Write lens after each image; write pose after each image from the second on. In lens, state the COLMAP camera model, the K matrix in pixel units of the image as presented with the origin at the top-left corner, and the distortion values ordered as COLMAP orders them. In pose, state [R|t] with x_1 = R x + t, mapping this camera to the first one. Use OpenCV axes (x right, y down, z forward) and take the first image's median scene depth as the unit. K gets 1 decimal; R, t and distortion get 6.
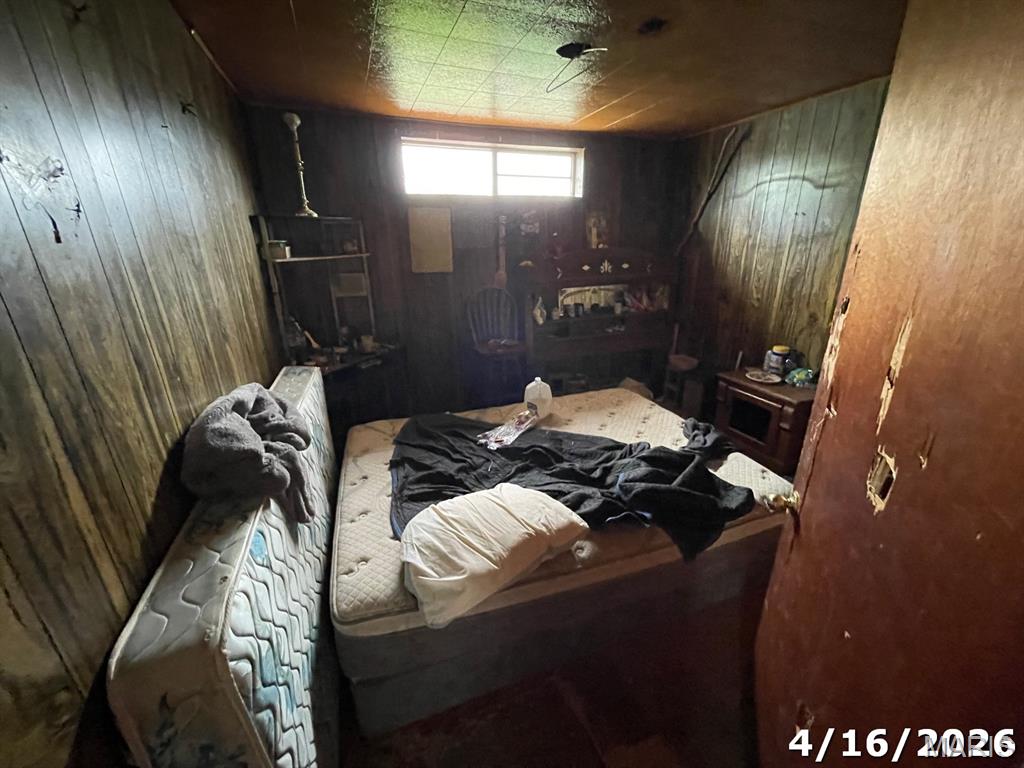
lens RADIAL K [[408.3, 0, 509.9], [0, 408.3, 384.6], [0, 0, 1]] dist [-0.004625, 0.001108]
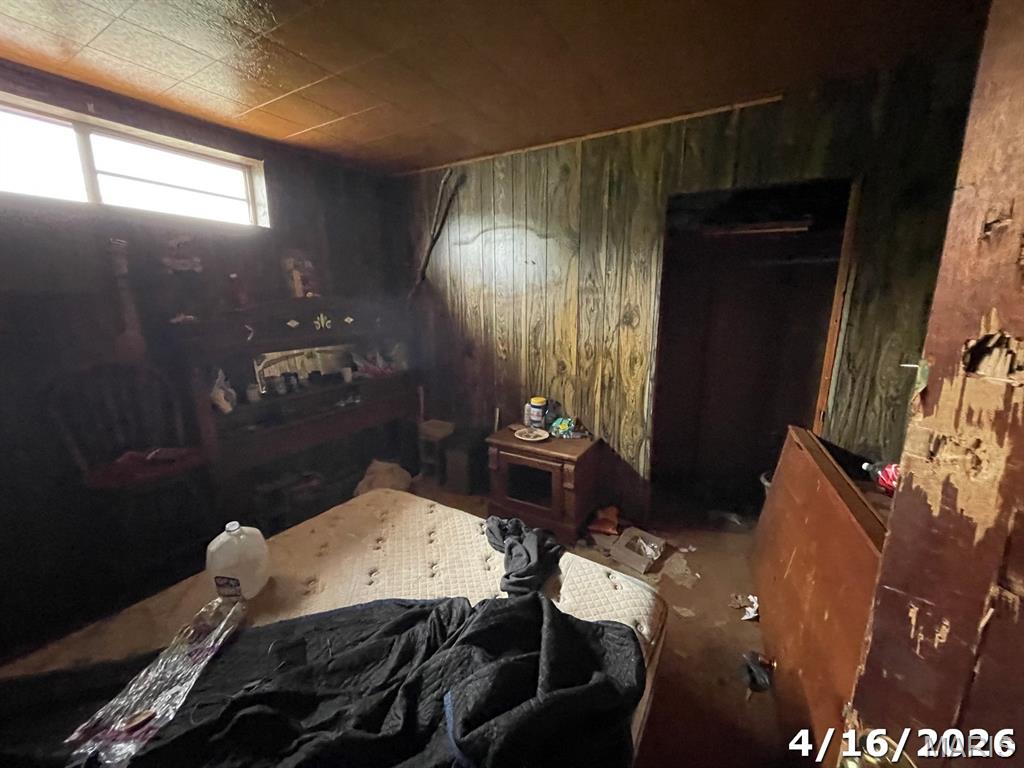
lens RADIAL K [[408.3, 0, 510.5], [0, 408.3, 389.0], [0, 0, 1]] dist [-0.004625, 0.001108]
pose [[0.779747, -0.122204, 0.614053, 0.039175], [0.199802, 0.978054, -0.059071, -0.068937], [-0.593359, 0.168749, 0.787051, 0.281186]]
